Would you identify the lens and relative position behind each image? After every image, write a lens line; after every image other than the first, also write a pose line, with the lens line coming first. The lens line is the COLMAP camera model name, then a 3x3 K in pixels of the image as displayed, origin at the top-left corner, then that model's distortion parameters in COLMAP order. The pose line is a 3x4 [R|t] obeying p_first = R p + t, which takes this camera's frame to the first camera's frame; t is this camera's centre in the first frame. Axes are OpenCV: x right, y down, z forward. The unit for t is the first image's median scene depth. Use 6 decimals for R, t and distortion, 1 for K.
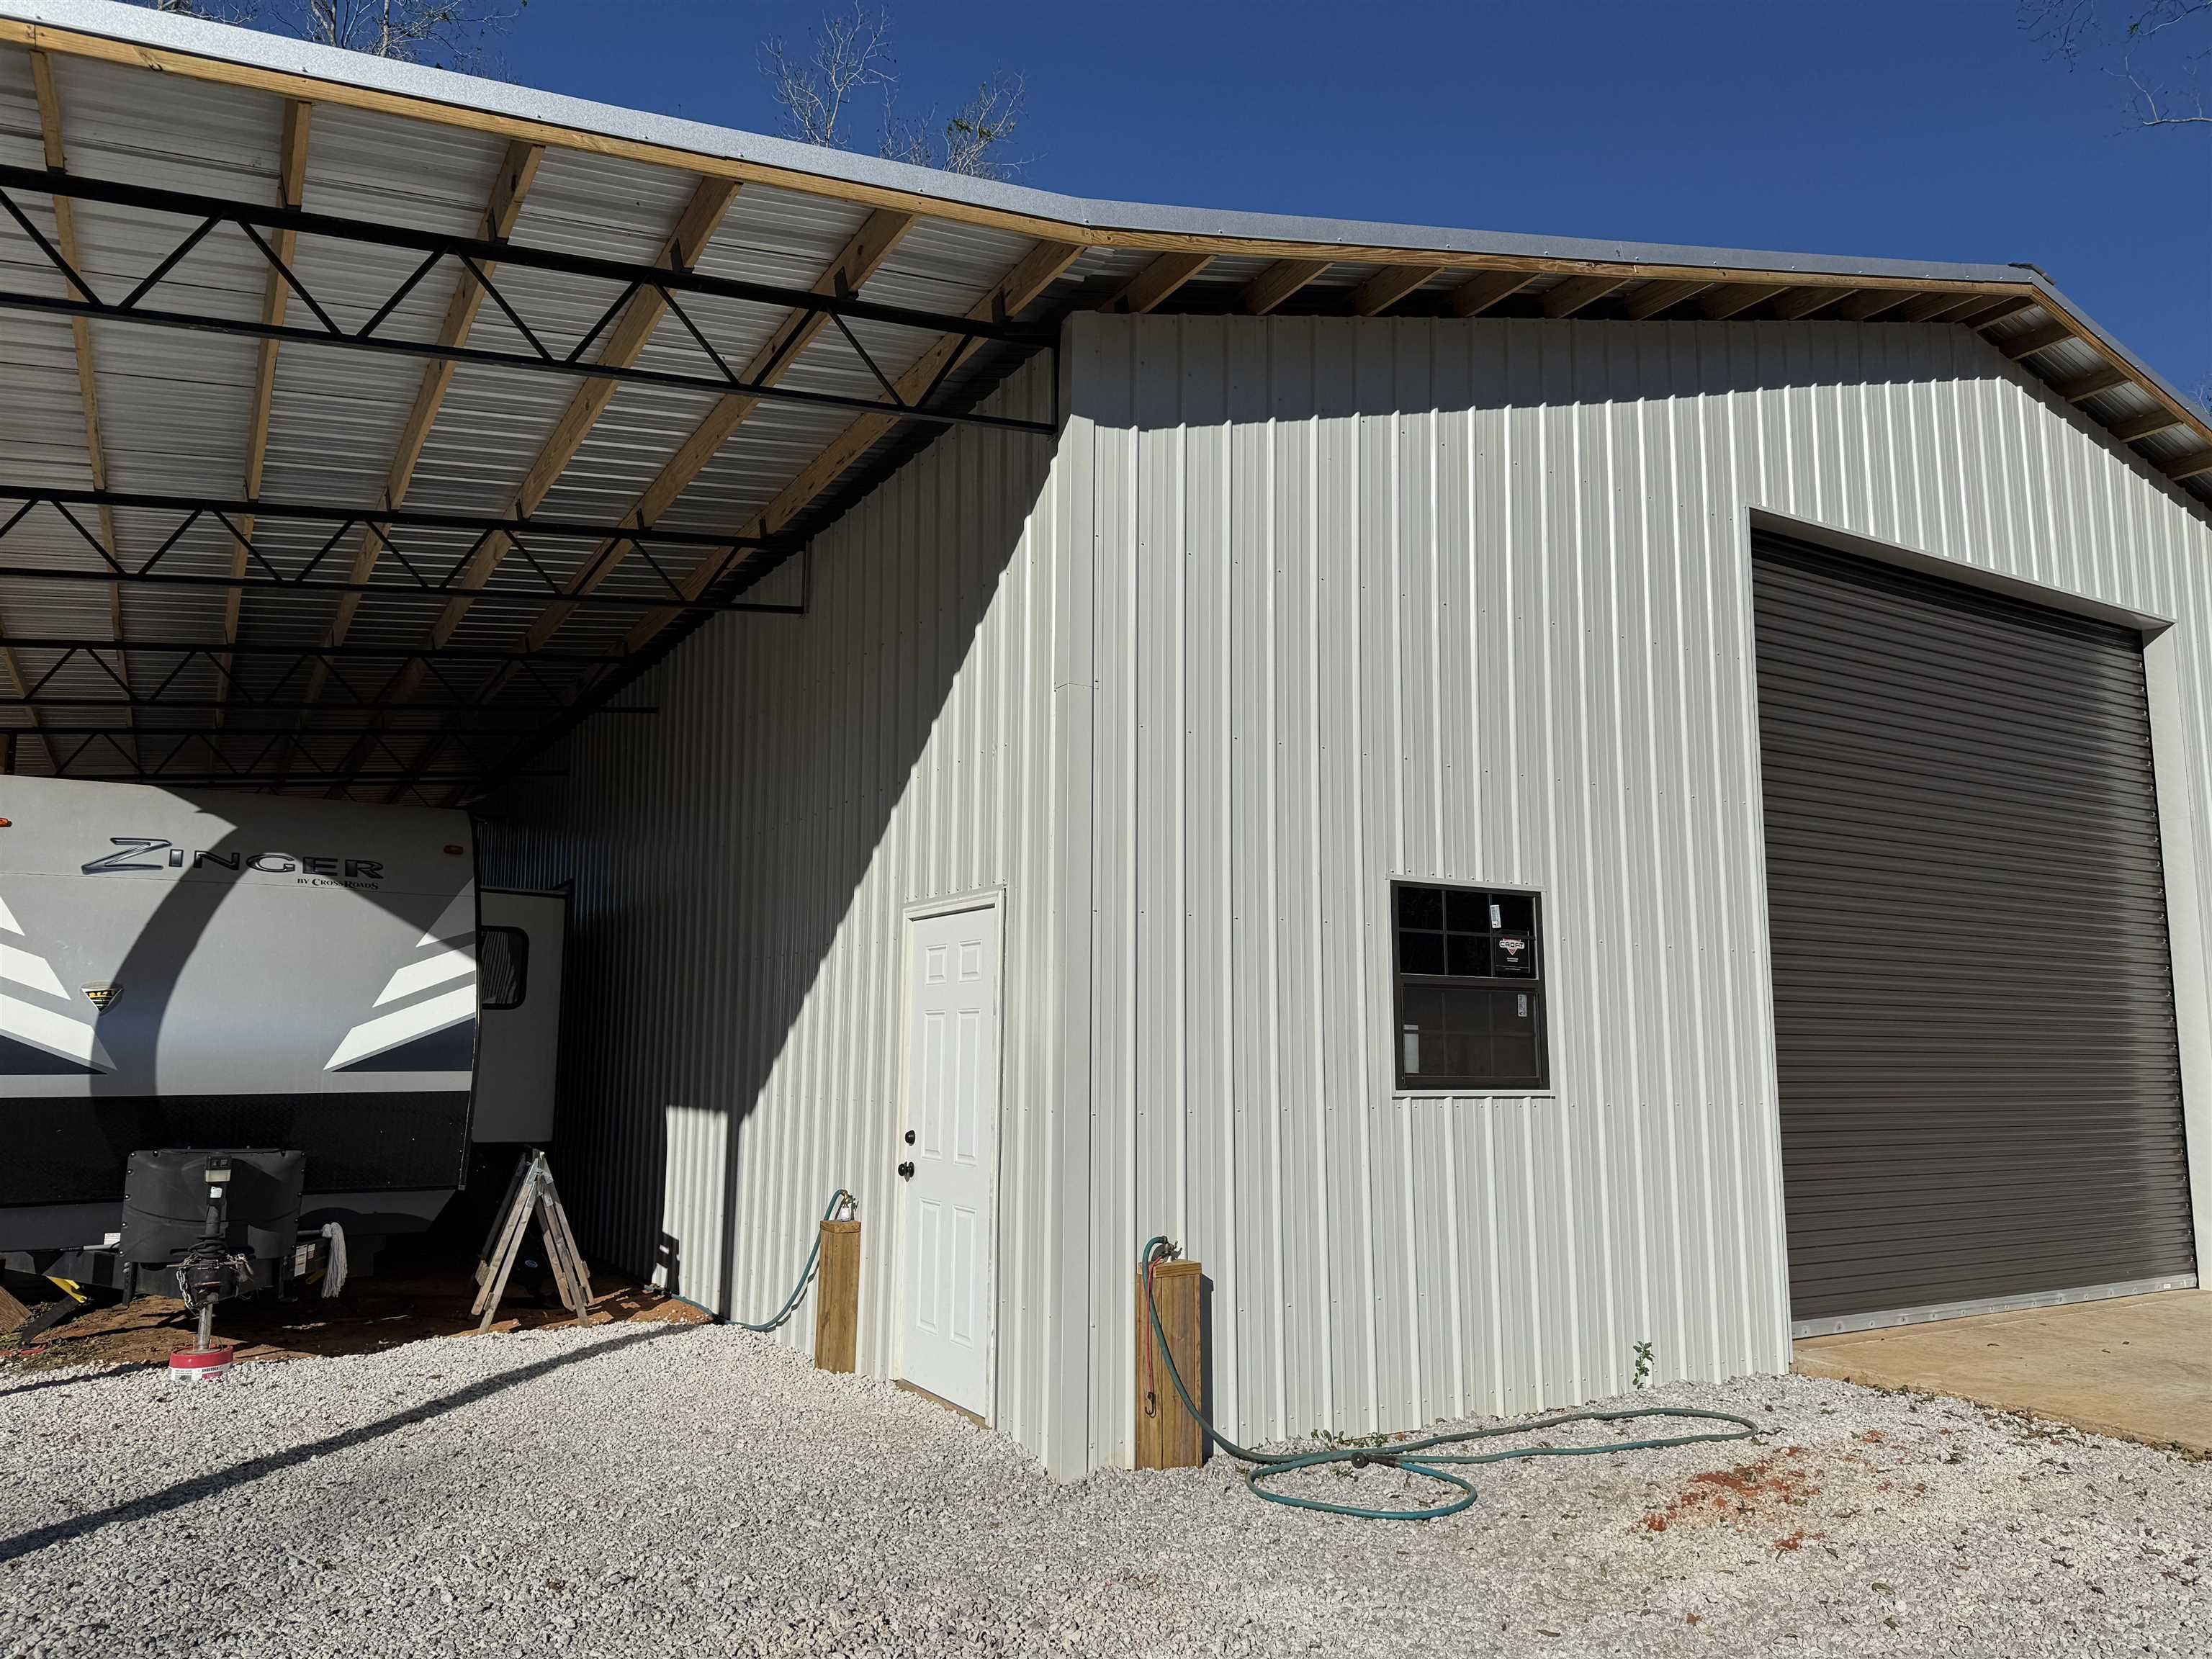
lens RADIAL K [[1563.8, 0, 1161.0], [0, 1563.8, 823.8], [0, 0, 1]] dist [0.130150, -0.113539]
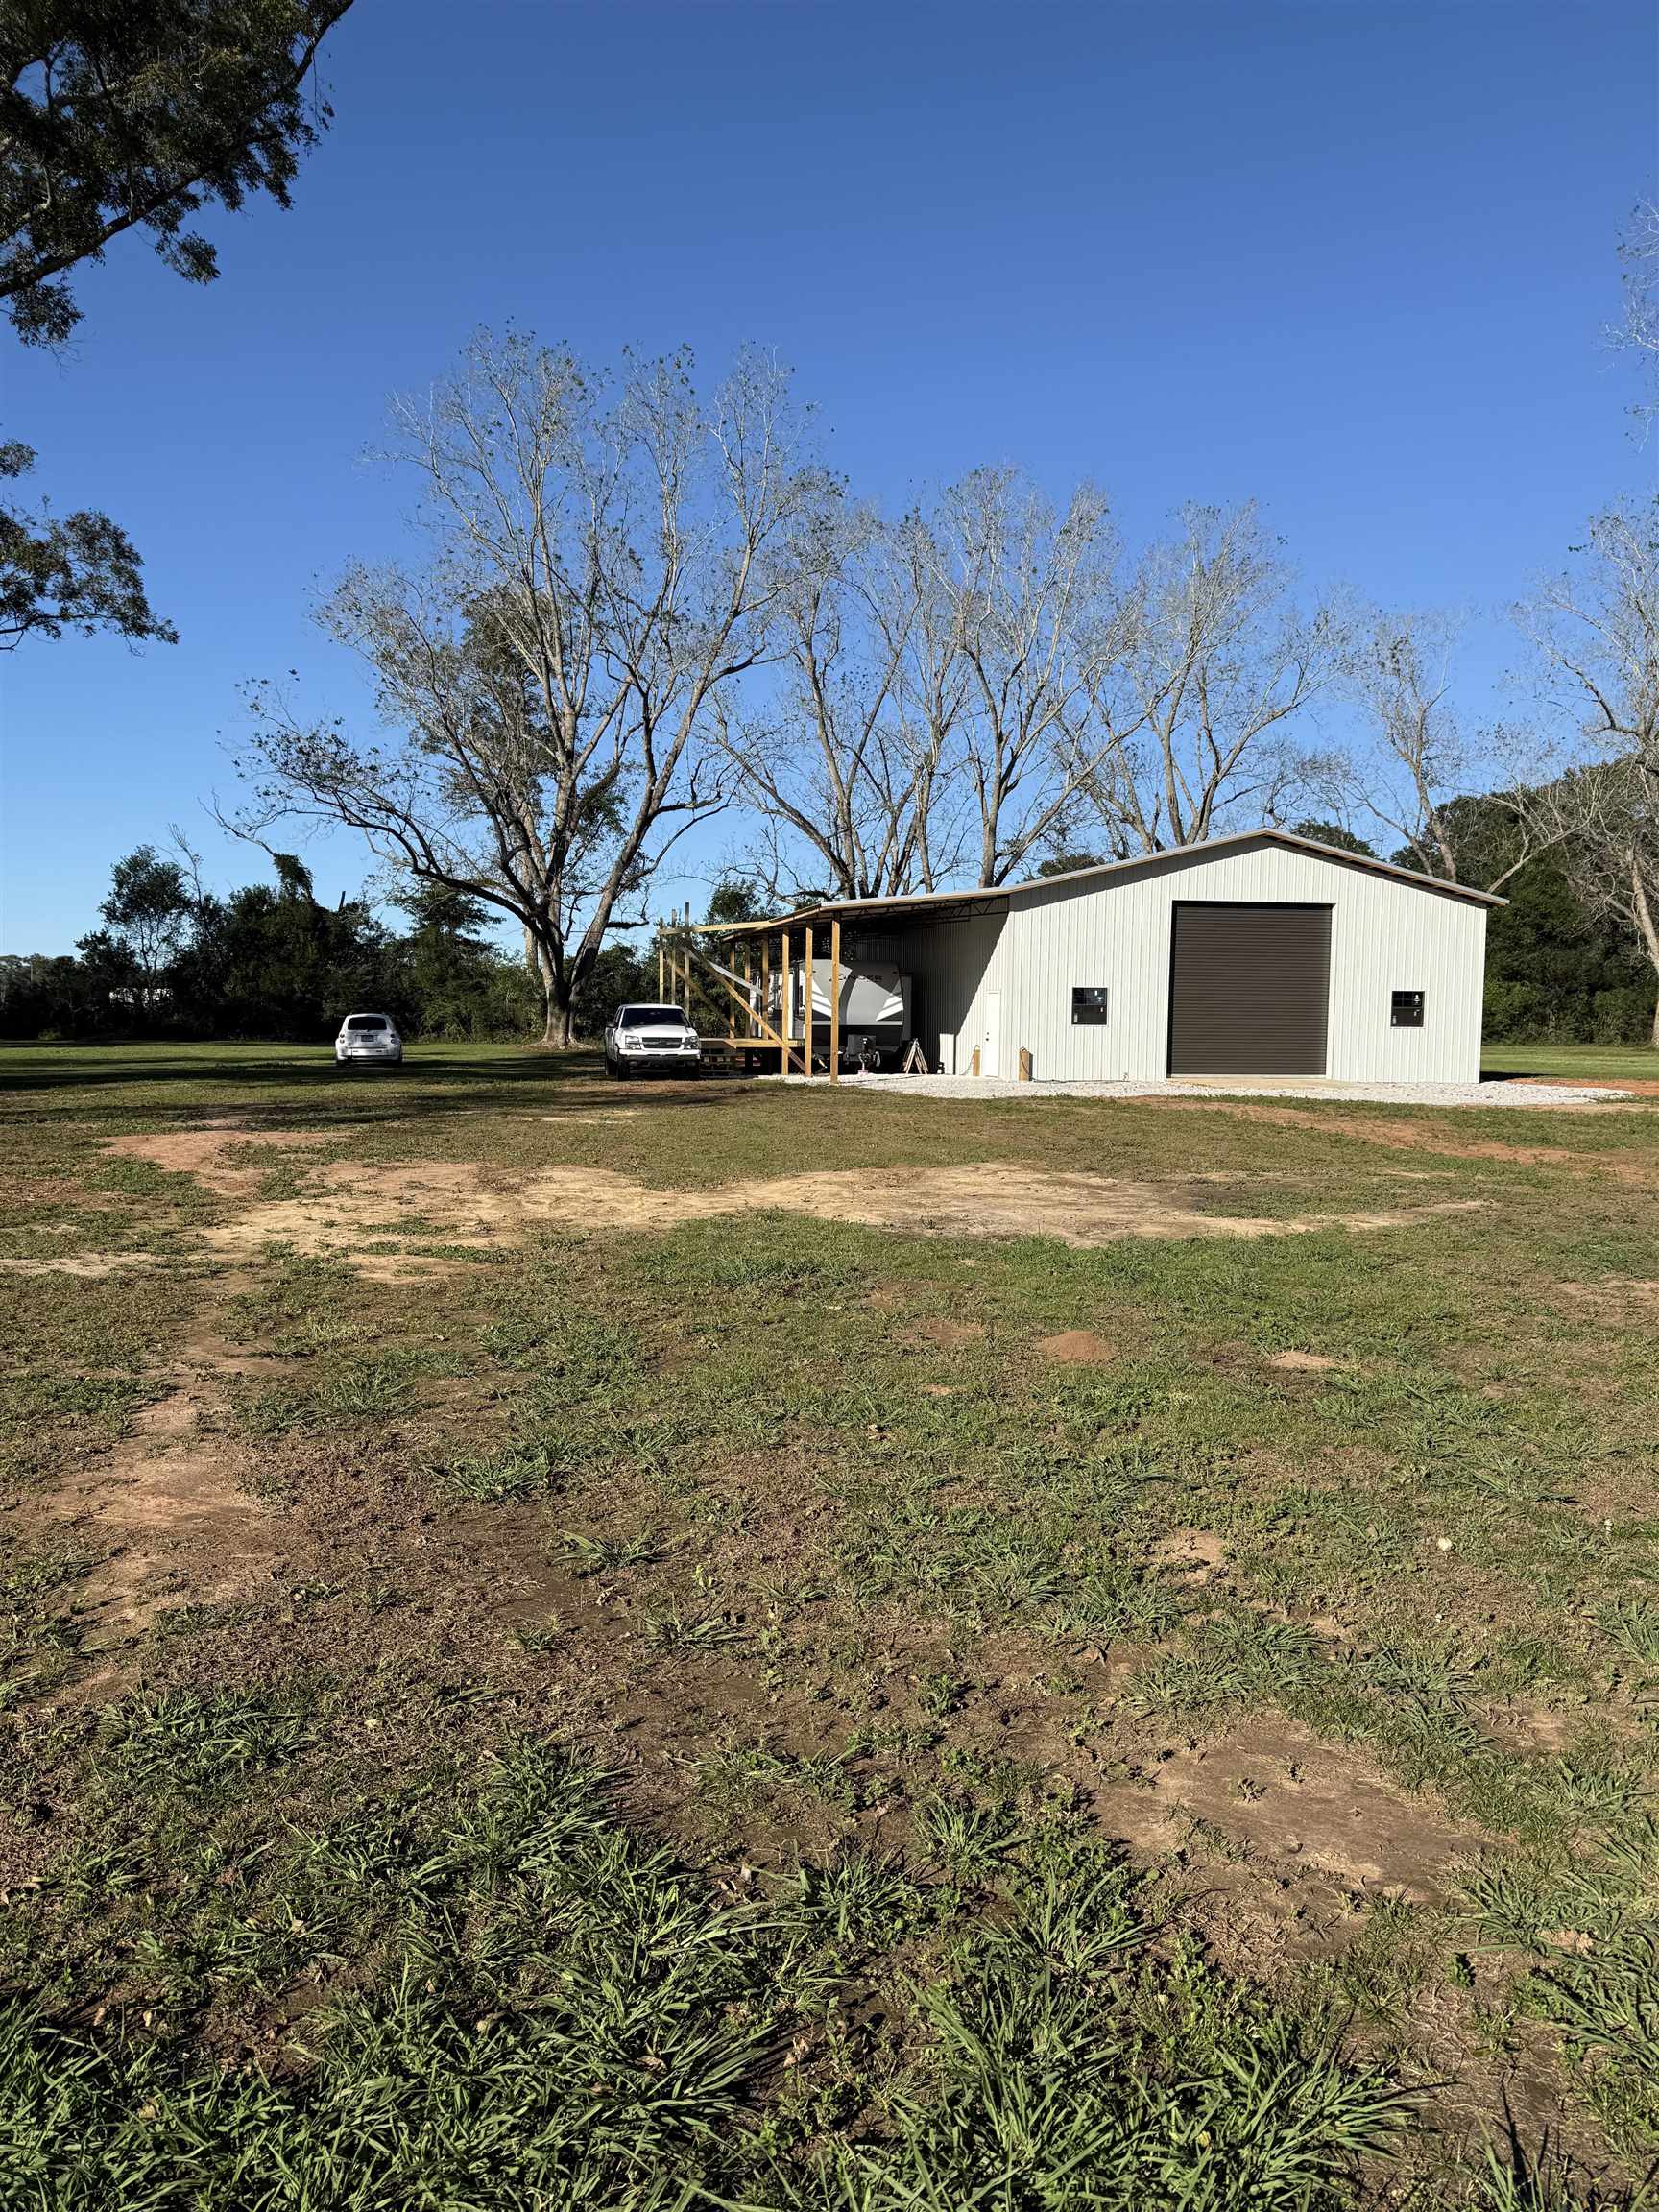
lens RADIAL K [[1563.8, 0, 829.5], [0, 1563.8, 1106.0], [0, 0, 1]] dist [0.130150, -0.113539]
pose [[0.944764, 0.023516, -0.326907, 0.911789], [0.035263, 0.984340, 0.172717, -0.419778], [0.325849, -0.174704, 0.929140, -3.522569]]
